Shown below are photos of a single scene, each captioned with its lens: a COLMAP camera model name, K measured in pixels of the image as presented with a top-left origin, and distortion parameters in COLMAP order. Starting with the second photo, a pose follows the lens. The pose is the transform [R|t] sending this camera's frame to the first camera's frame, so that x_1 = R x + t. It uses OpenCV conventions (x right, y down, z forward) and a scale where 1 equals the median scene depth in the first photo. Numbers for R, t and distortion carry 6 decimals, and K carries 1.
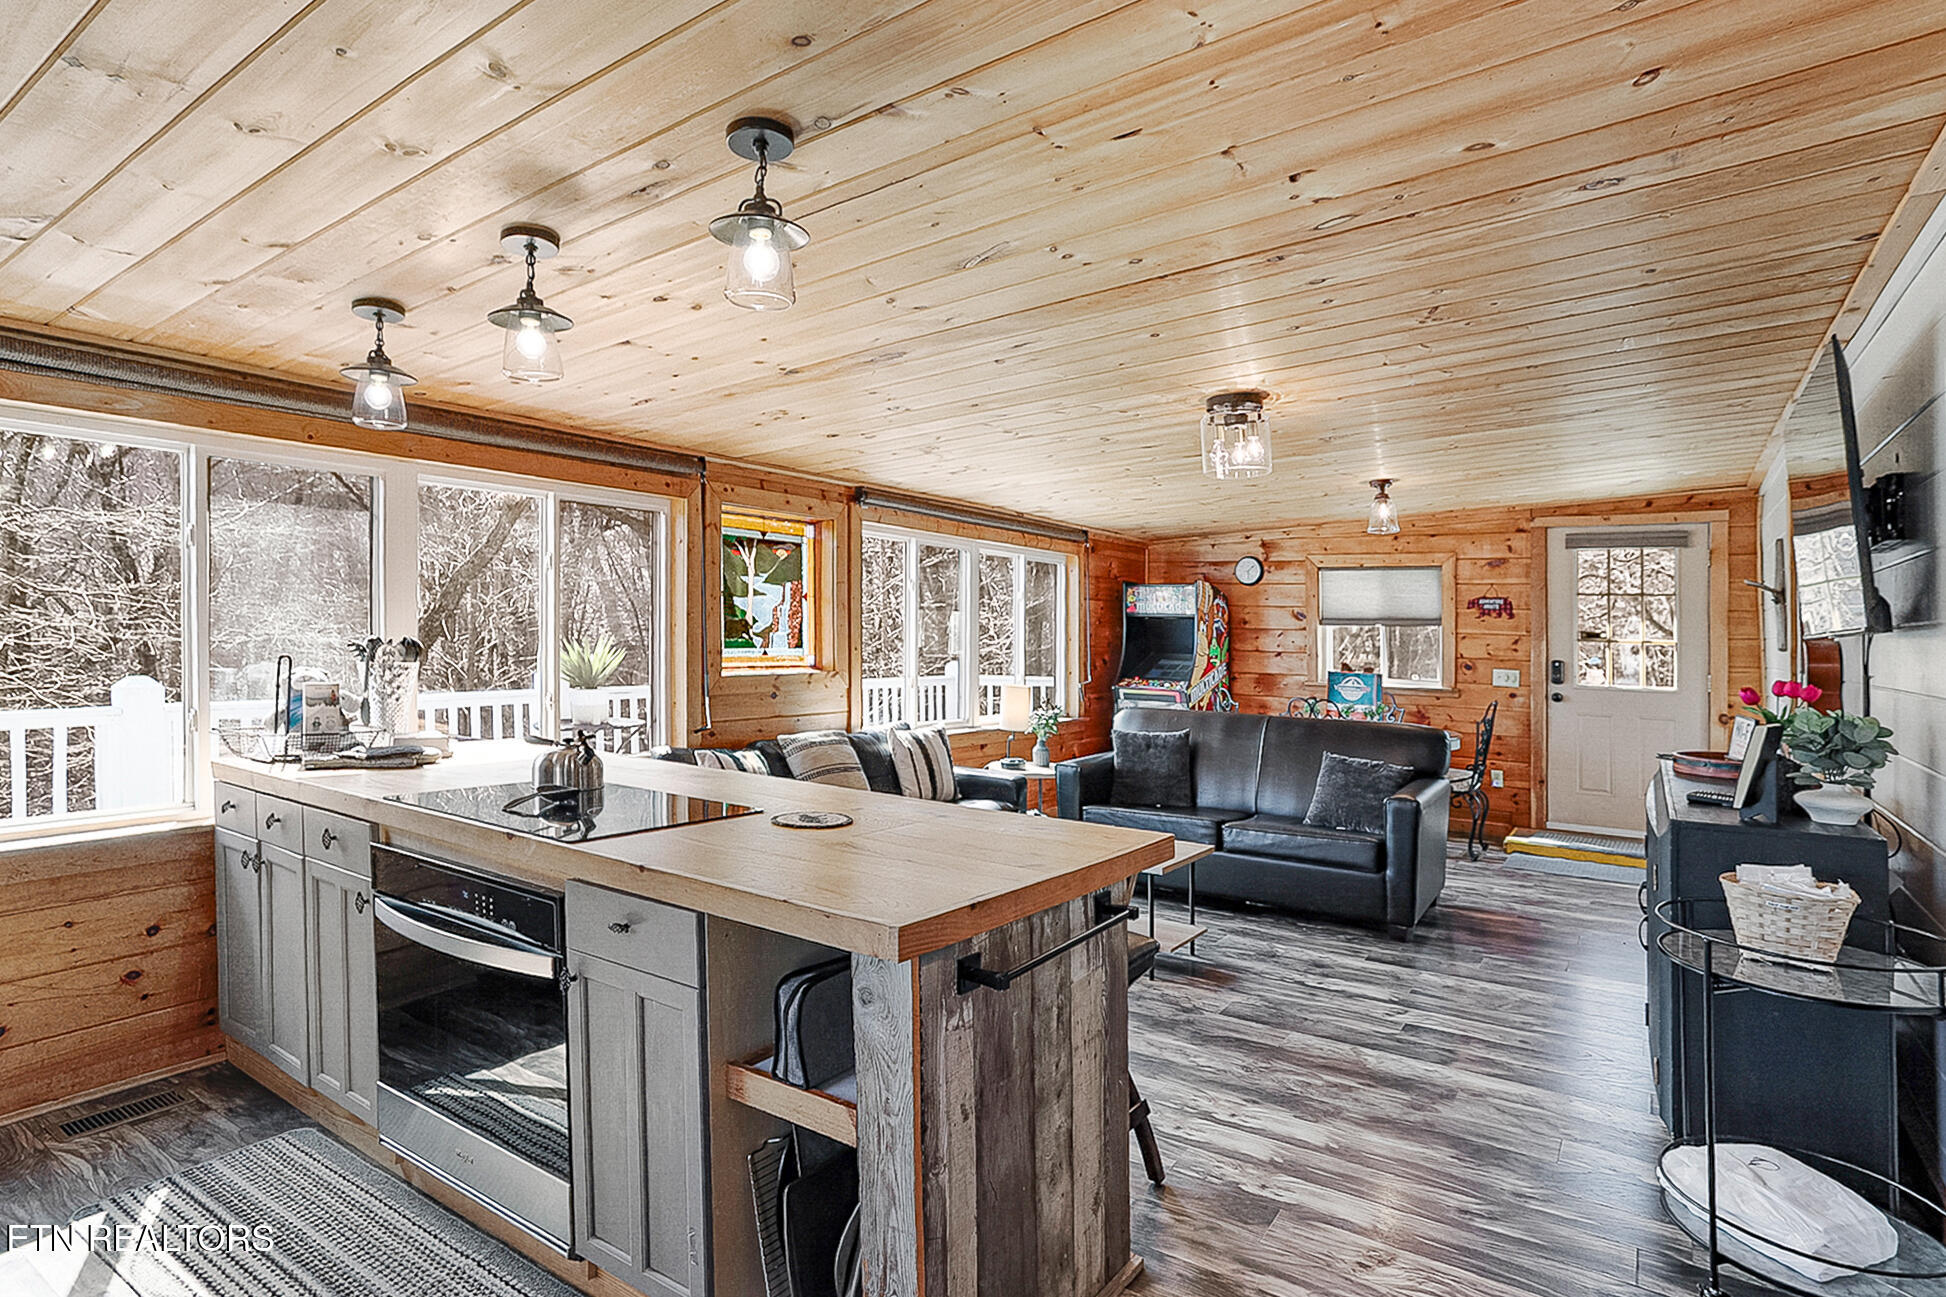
lens RADIAL K [[1054.5, 0, 964.4], [0, 1054.5, 579.9], [0, 0, 1]] dist [-0.019226, 0.010465]
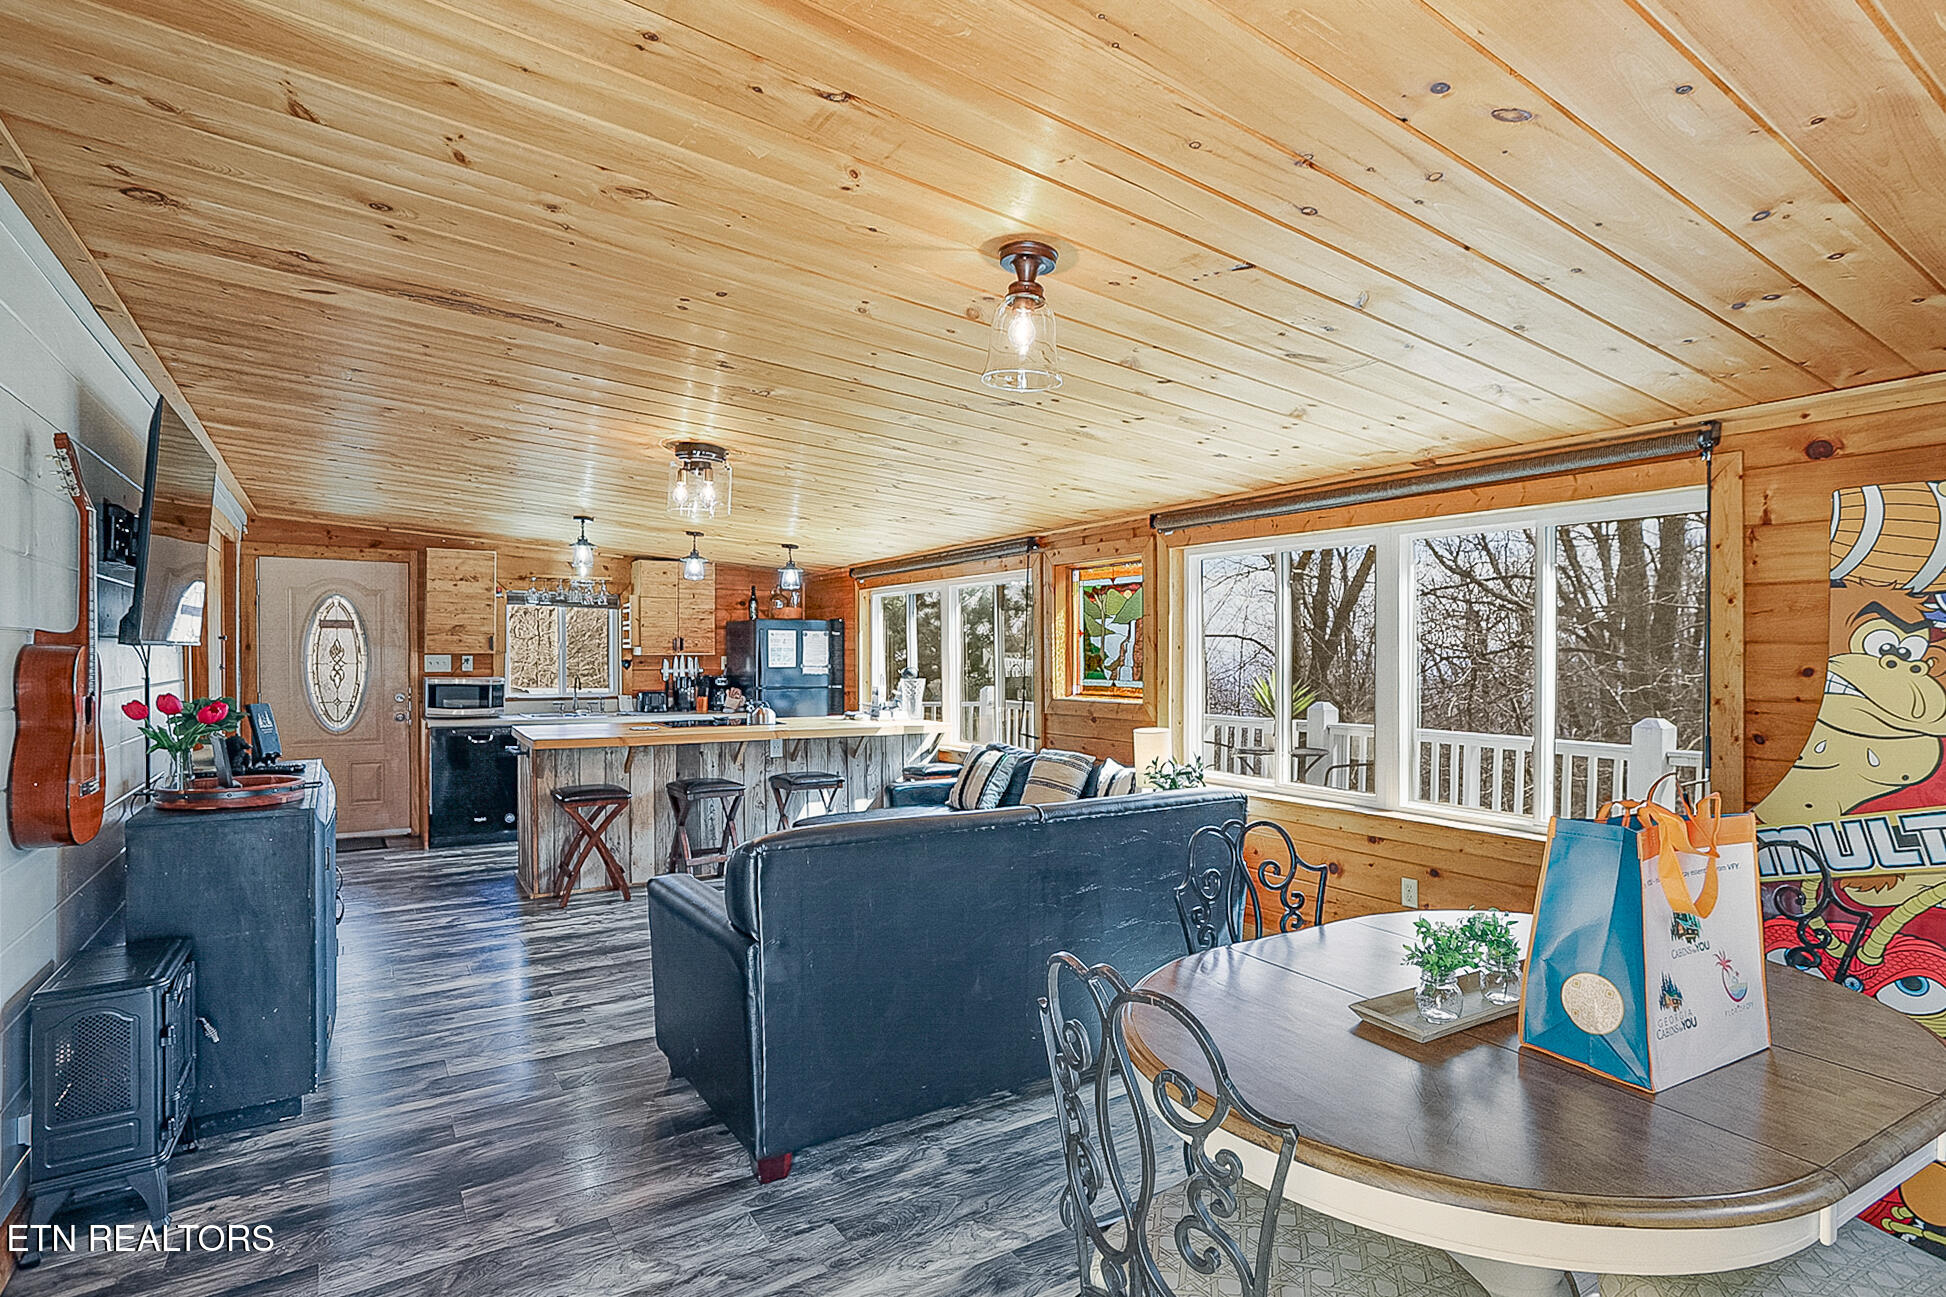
lens RADIAL K [[976.3, 0, 986.9], [0, 976.3, 652.4], [0, 0, 1]] dist [-0.029868, 0.018355]
pose [[-0.388898, -0.028151, -0.920851, 0.927112], [0.030346, 0.998599, -0.043344, 0.085437], [0.920781, -0.044800, -0.387499, 1.417625]]
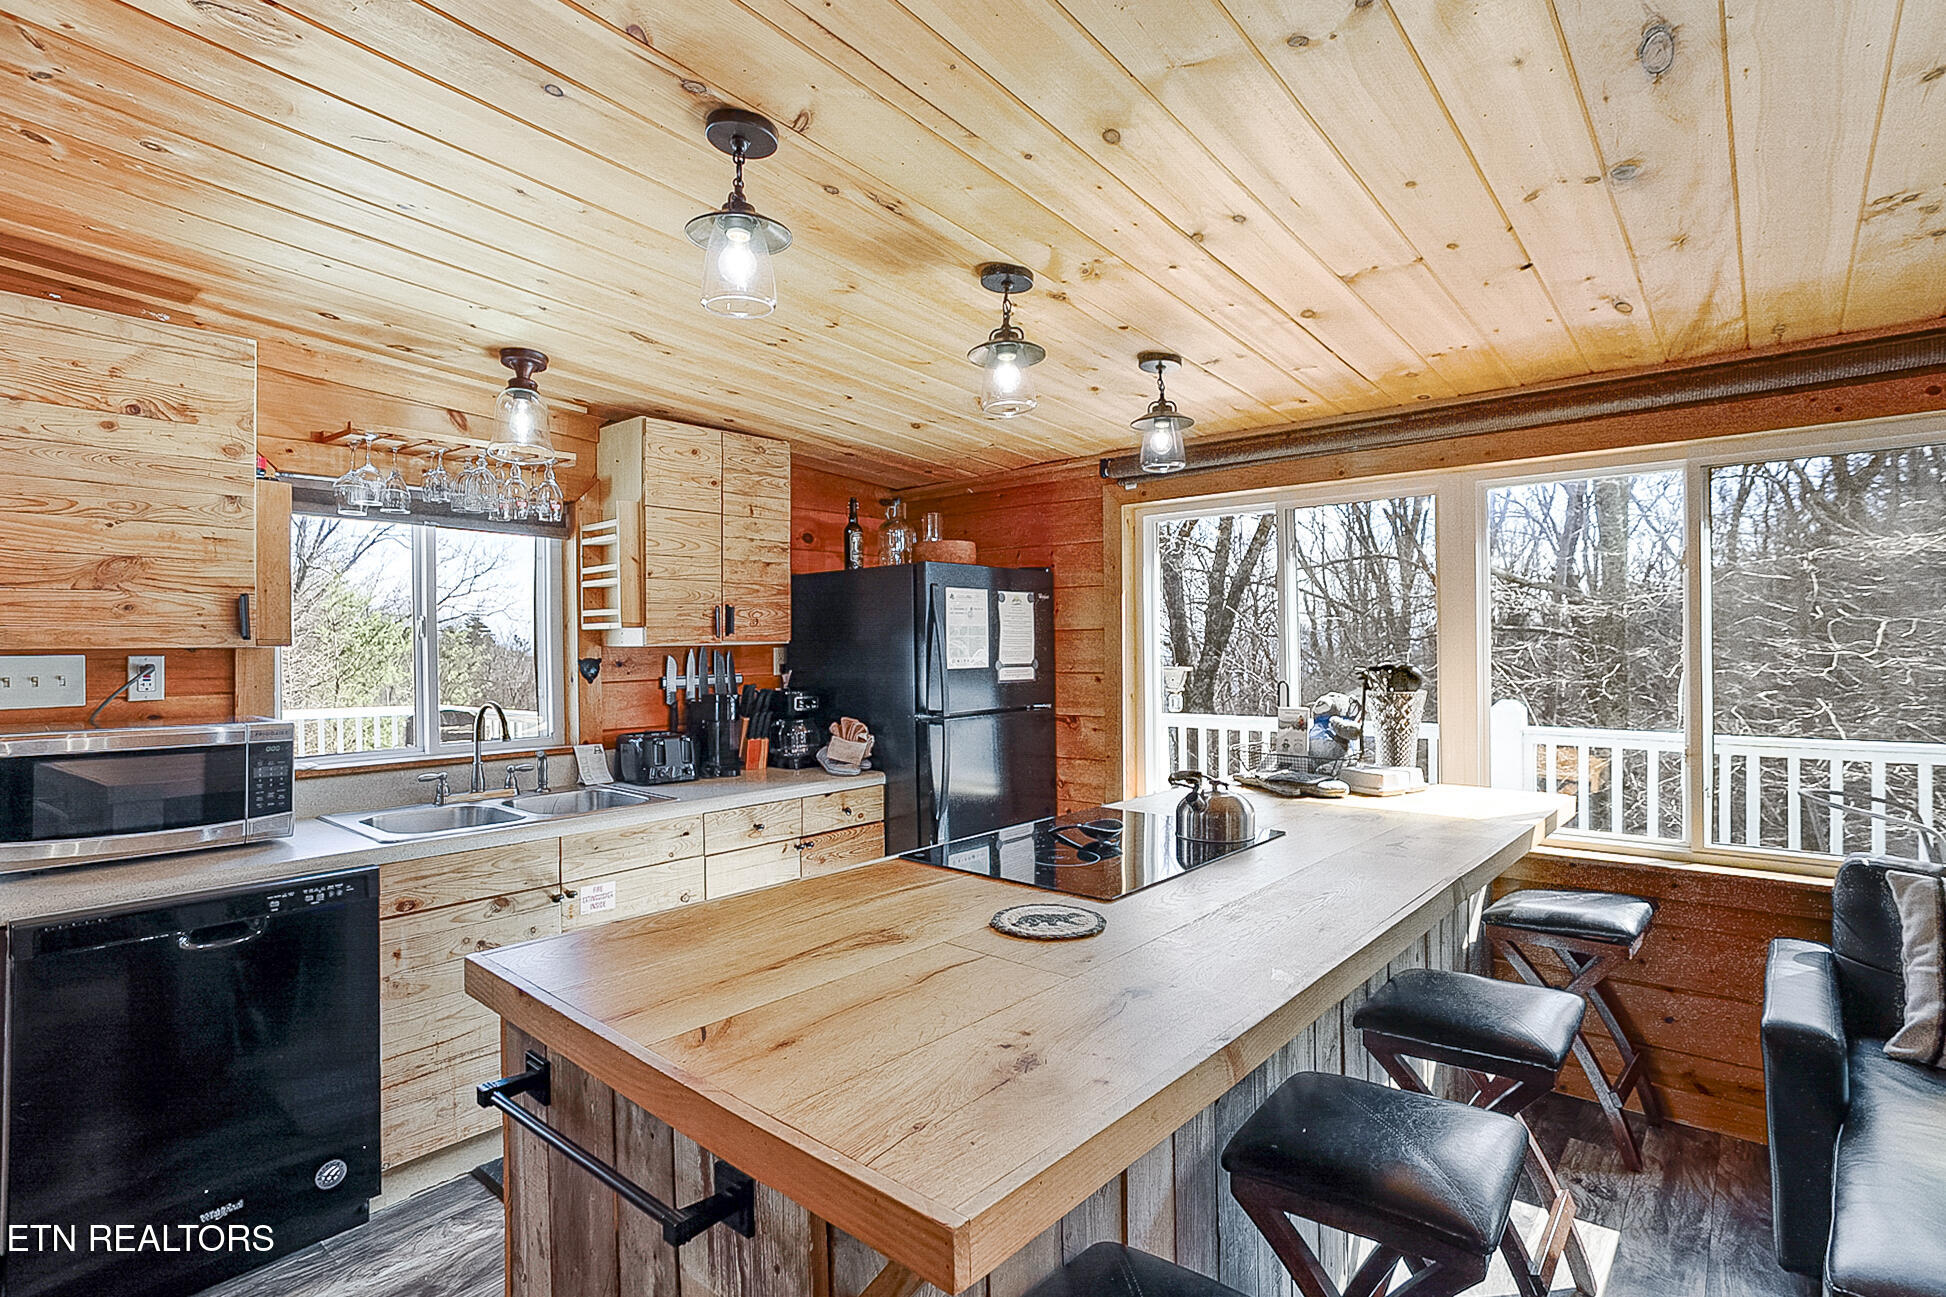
lens RADIAL K [[976.3, 0, 992.1], [0, 976.3, 637.7], [0, 0, 1]] dist [-0.029868, 0.018355]
pose [[-0.112007, -0.029933, -0.993256, 0.270210], [0.054440, 0.997860, -0.036211, 0.031353], [0.992215, -0.058129, -0.110138, 0.539113]]
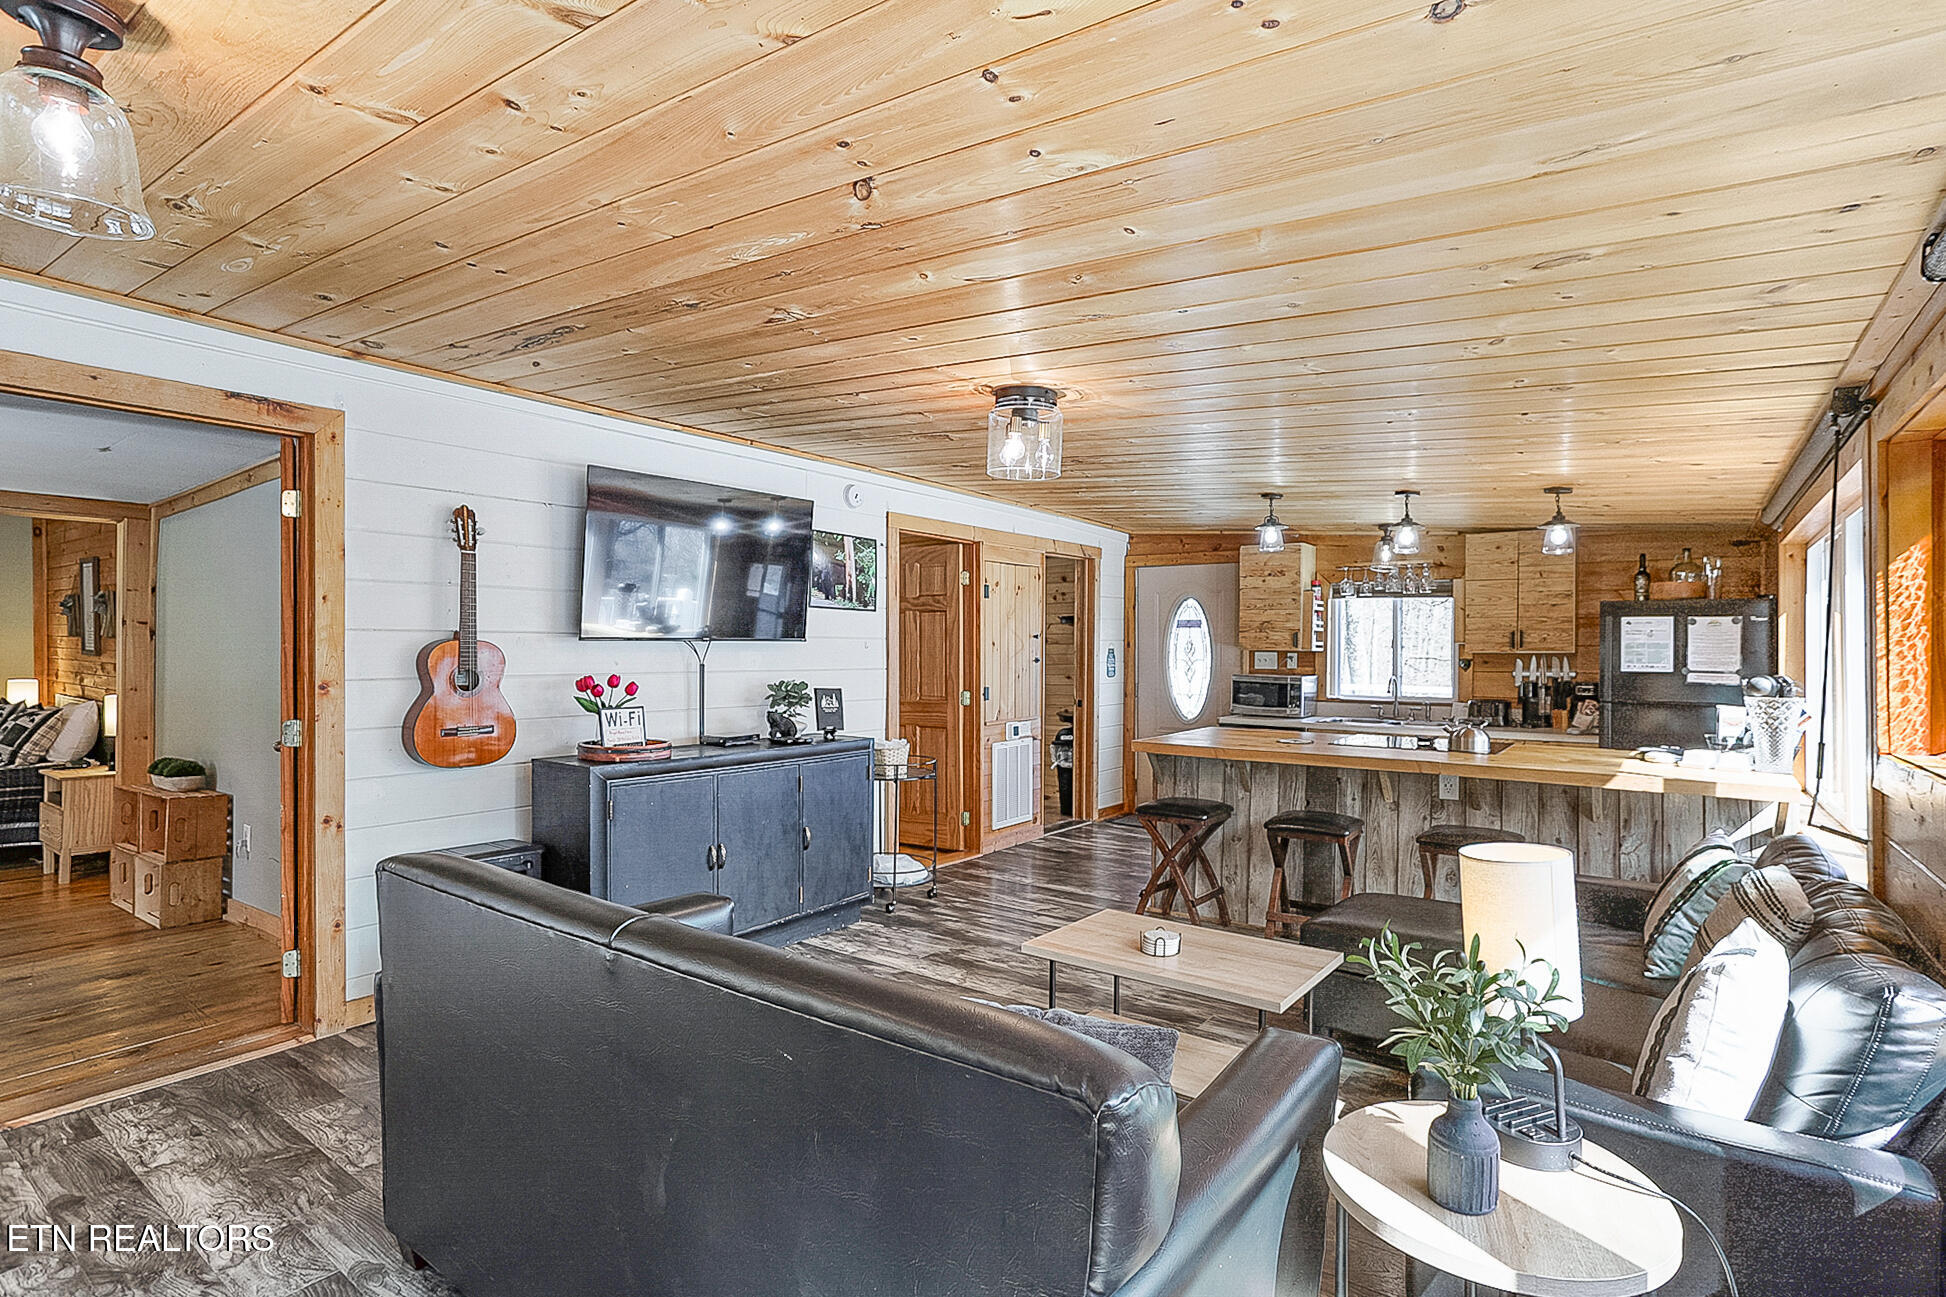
lens RADIAL K [[976.3, 0, 1010.1], [0, 976.3, 660.3], [0, 0, 1]] dist [-0.029868, 0.018355]
pose [[-0.999444, -0.031102, 0.011973, 0.224391], [-0.031492, 0.998932, -0.033822, 0.073790], [-0.010908, -0.034181, -0.999356, 1.553483]]
